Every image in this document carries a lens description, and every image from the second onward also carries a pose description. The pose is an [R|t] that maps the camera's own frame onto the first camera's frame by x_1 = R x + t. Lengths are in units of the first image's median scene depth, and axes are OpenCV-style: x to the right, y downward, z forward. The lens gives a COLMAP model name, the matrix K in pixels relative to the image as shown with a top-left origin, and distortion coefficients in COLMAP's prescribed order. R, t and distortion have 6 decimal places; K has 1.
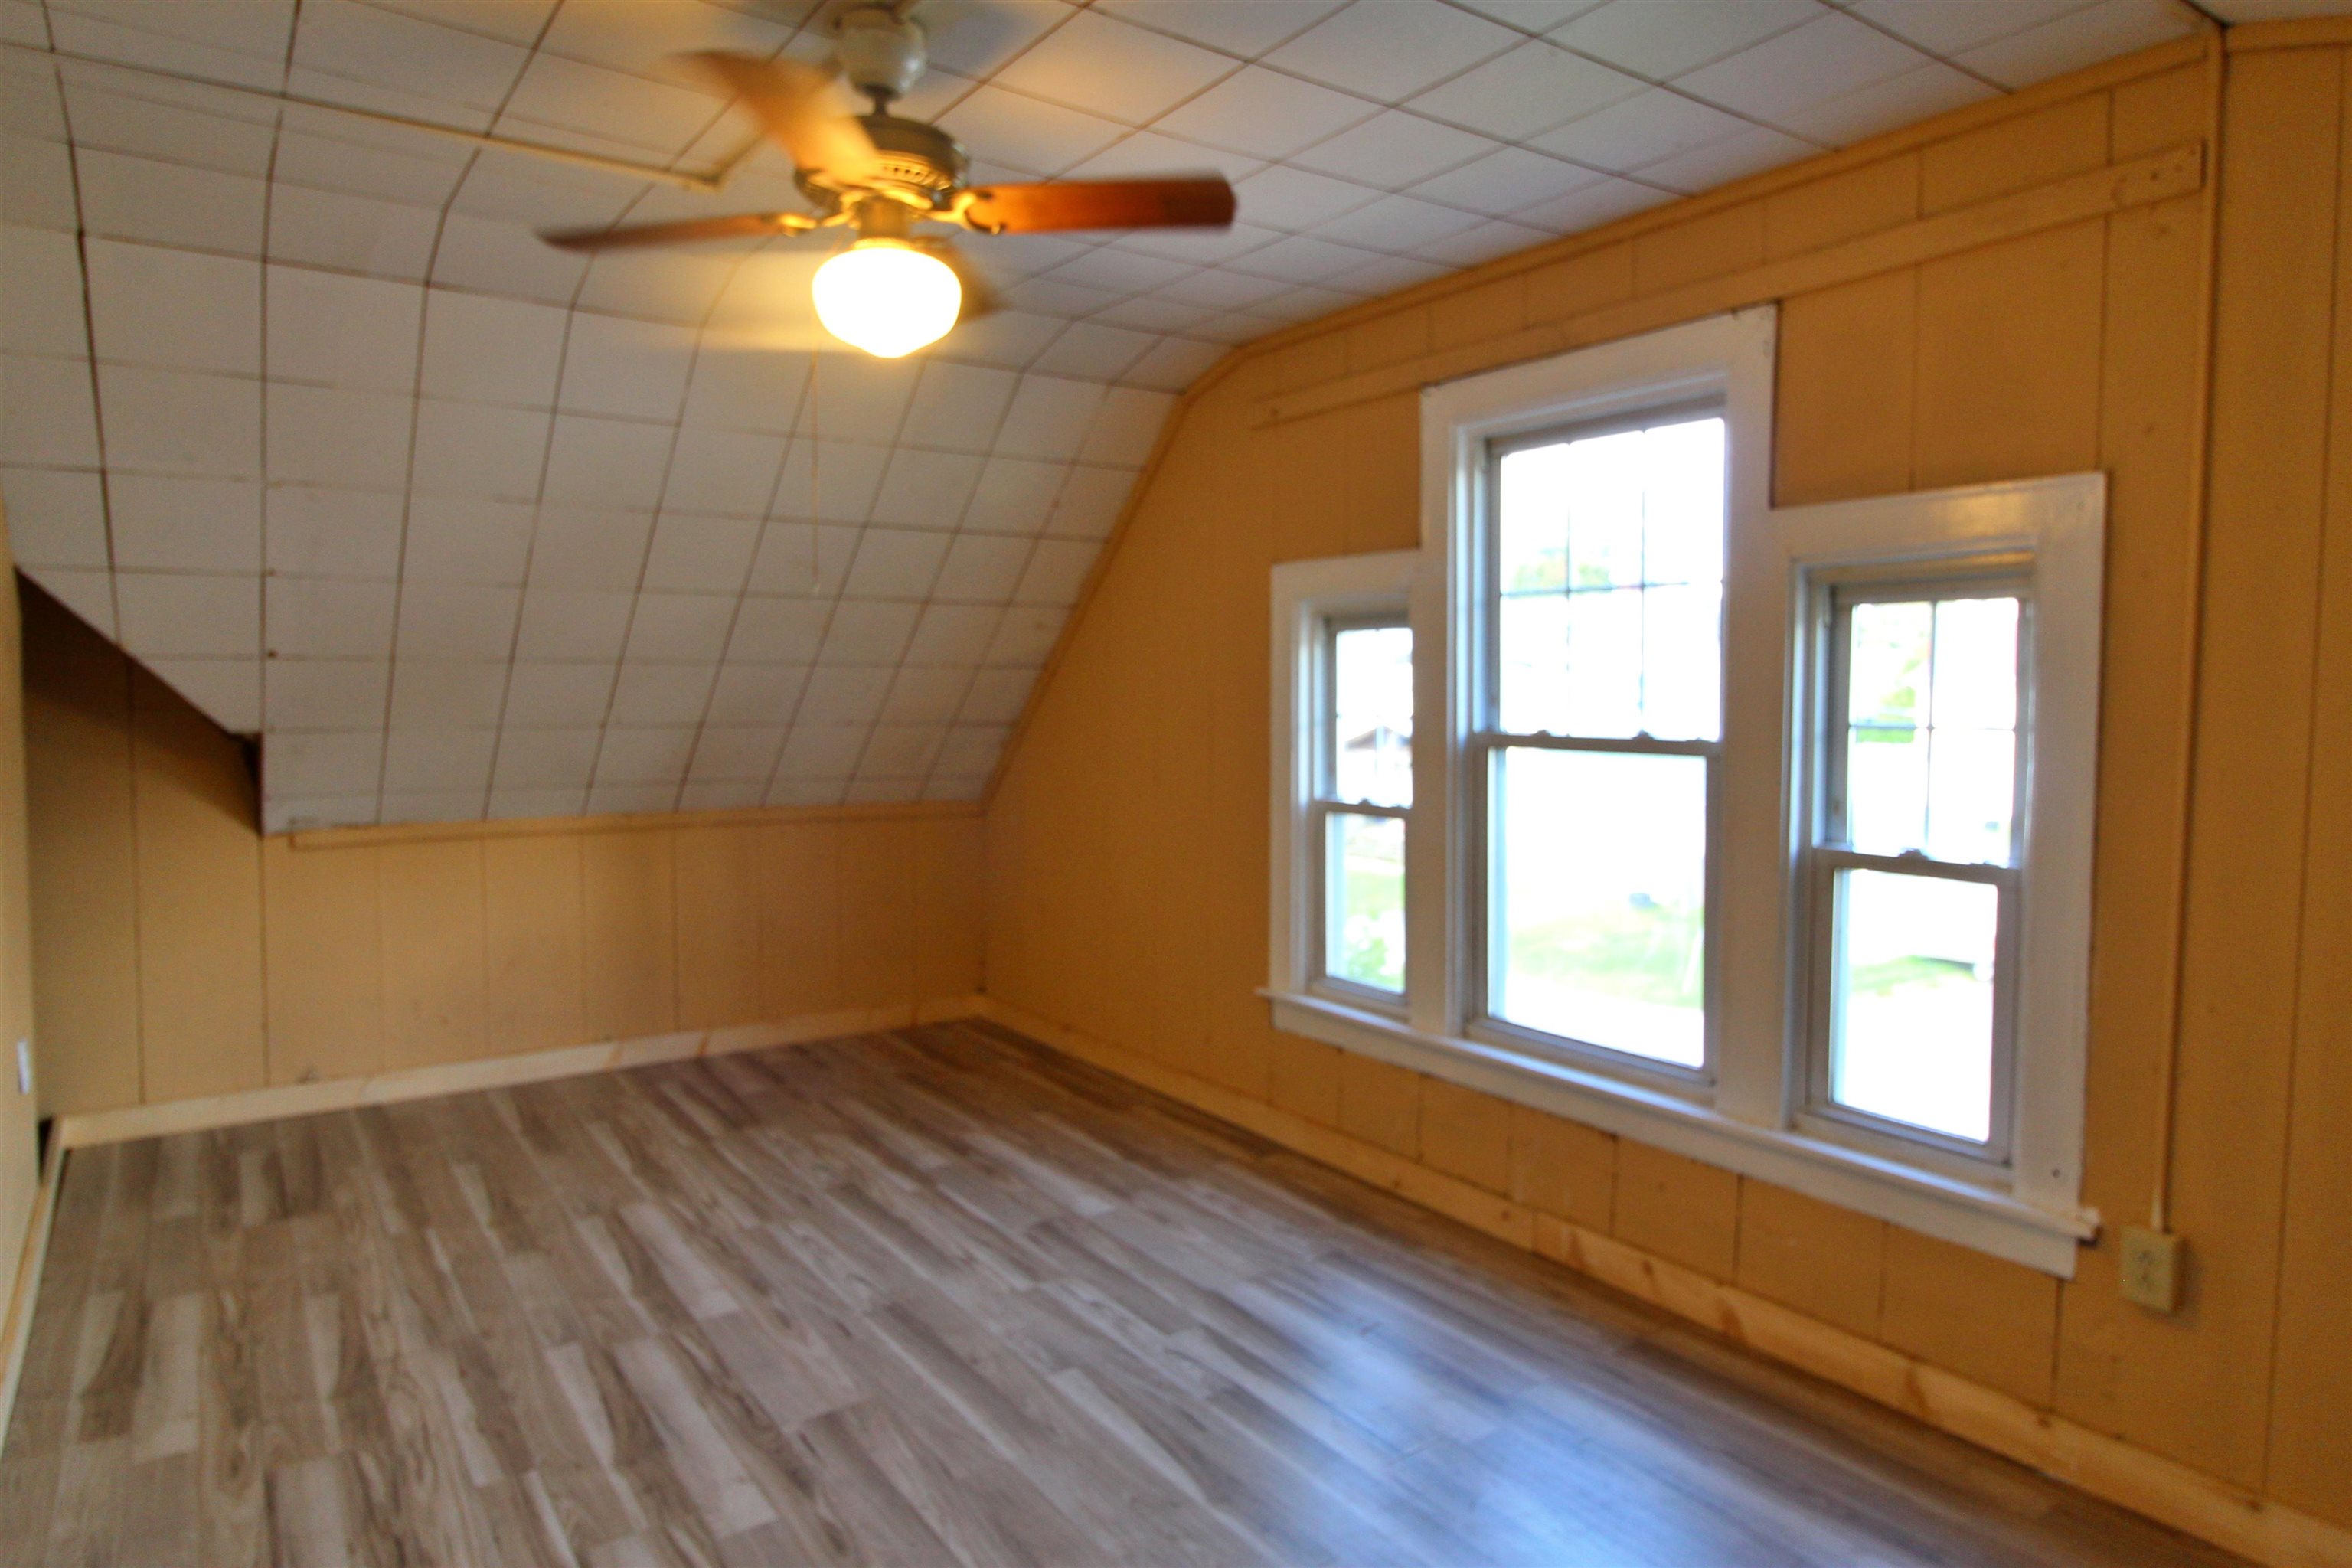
lens RADIAL K [[1342.9, 0, 1176.0], [0, 1342.9, 784.0], [0, 0, 1]] dist [0.001276, -0.012505]
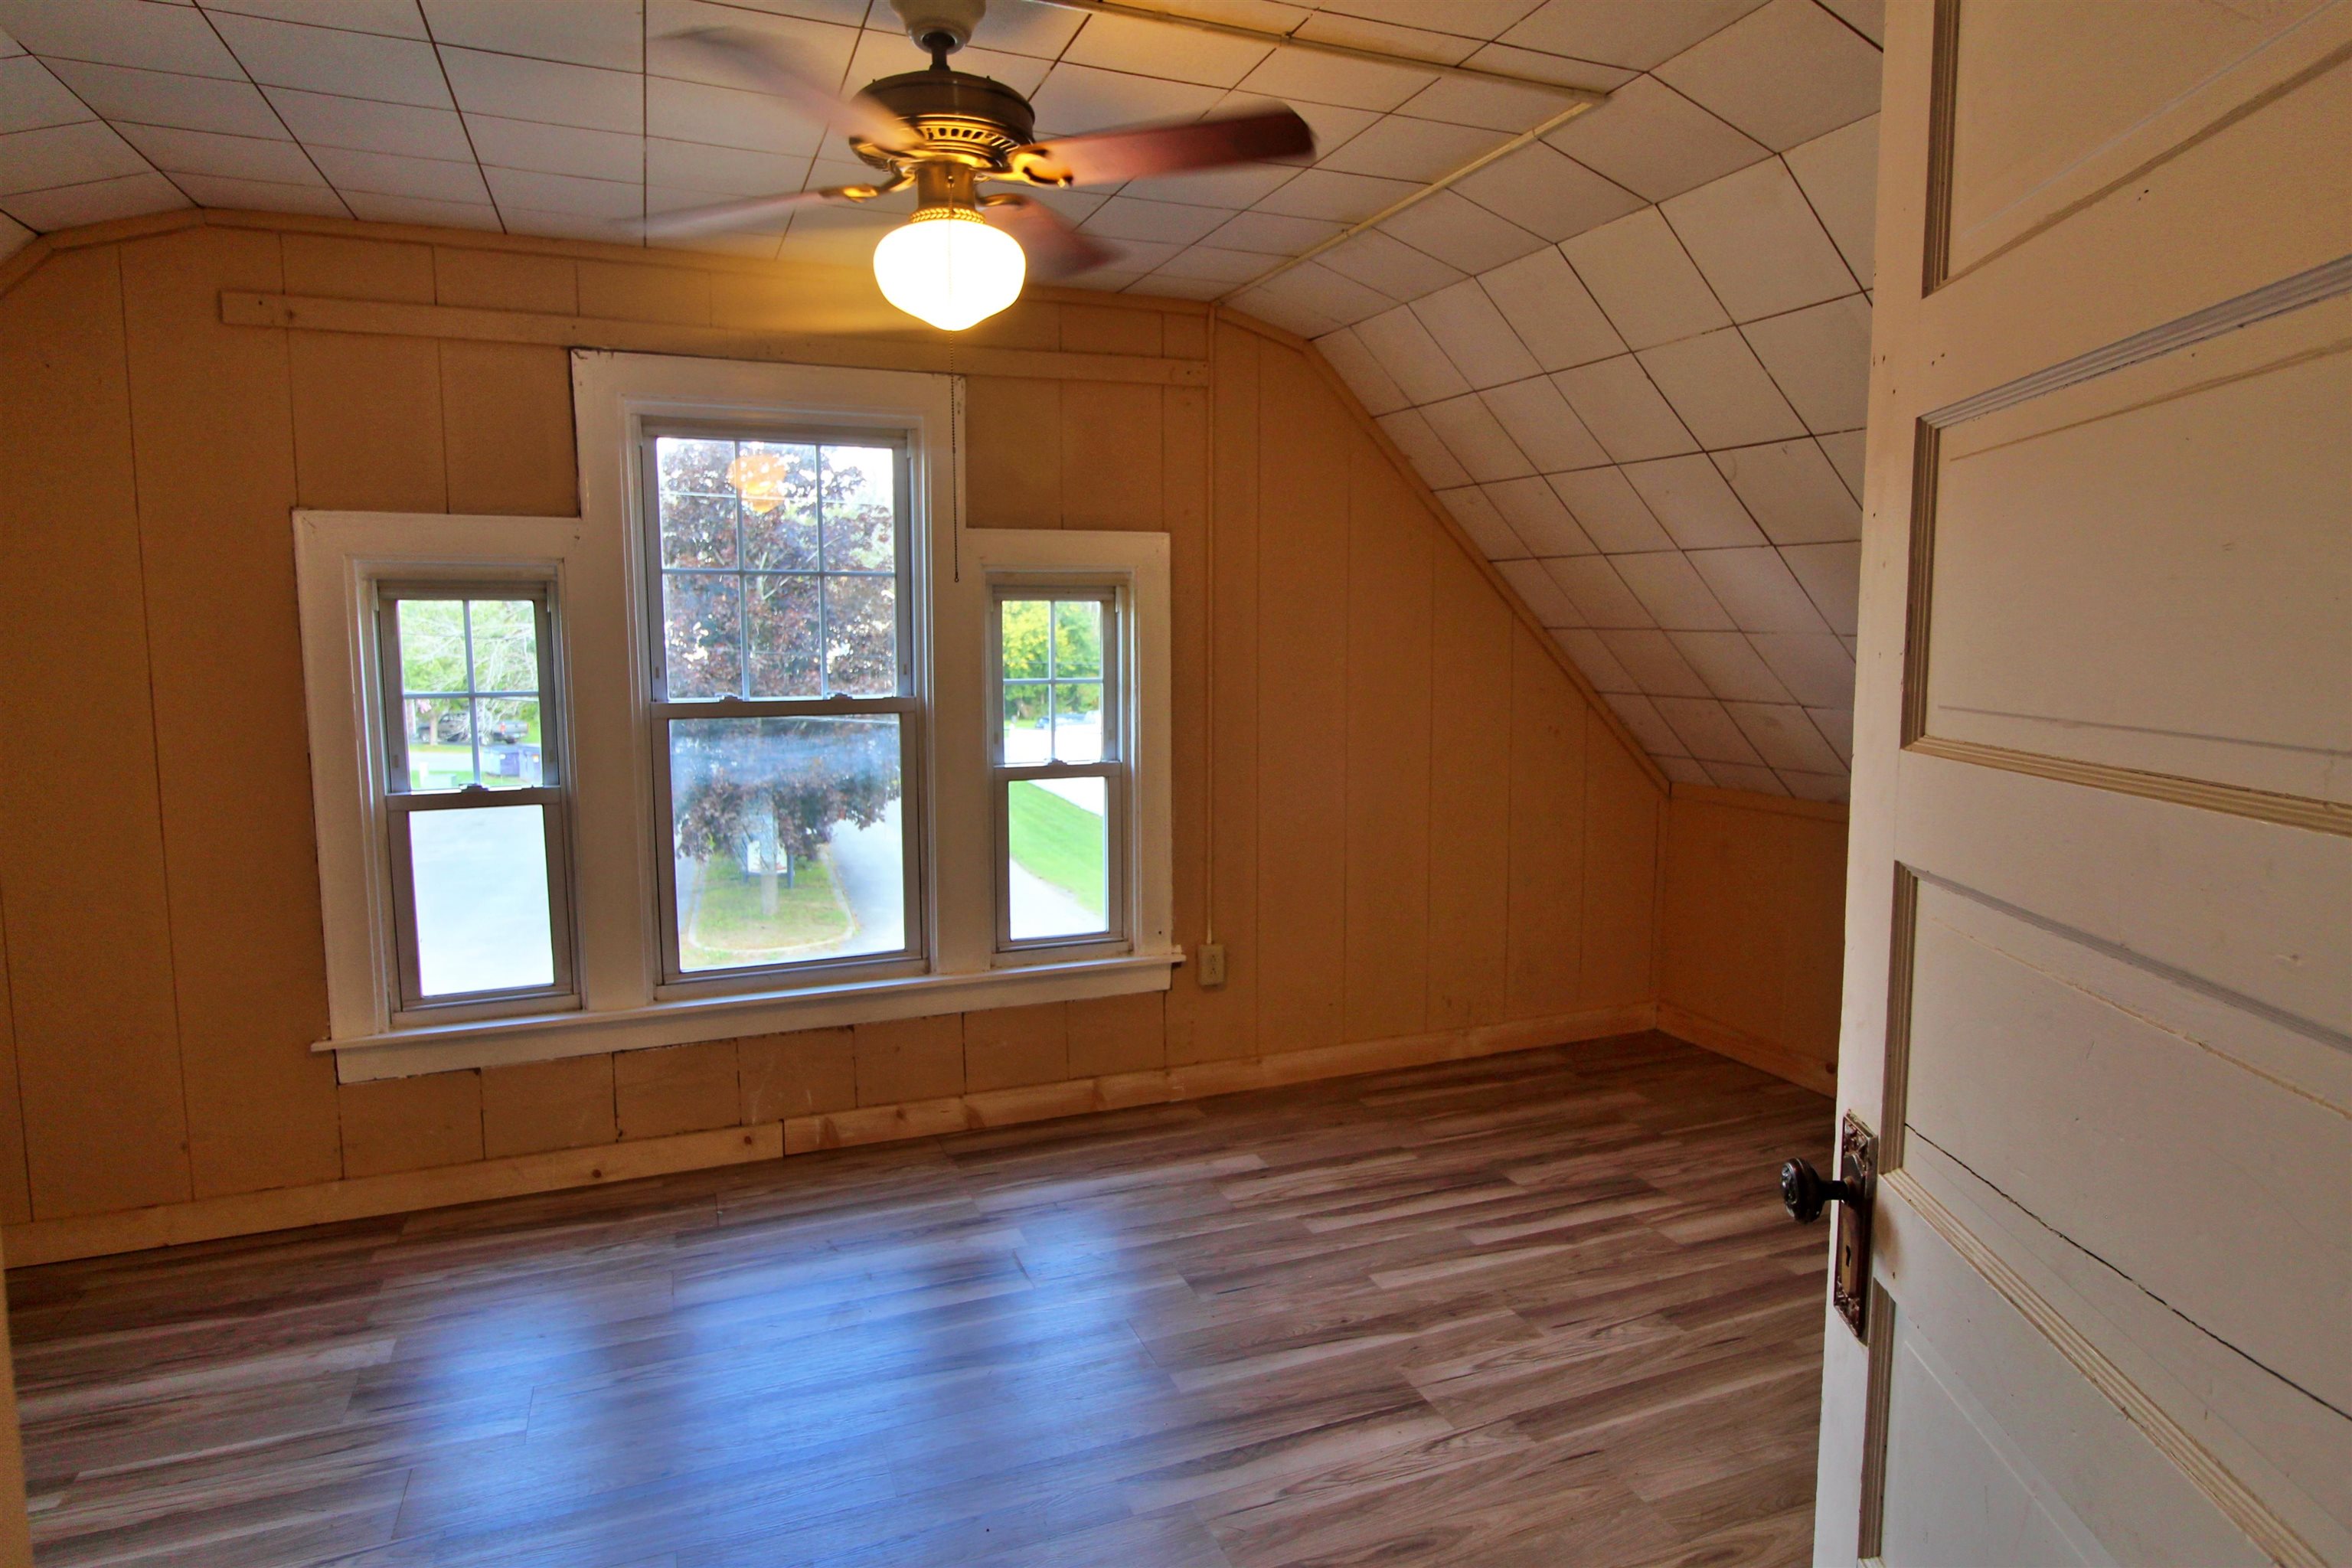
lens RADIAL K [[1380.9, 0, 1185.7], [0, 1380.9, 768.0], [0, 0, 1]] dist [-0.000016, -0.012669]
pose [[0.227107, -0.114320, 0.967137, -0.883918], [0.066971, 0.992569, 0.101600, -0.086938], [-0.971564, 0.041696, 0.233075, 0.452138]]
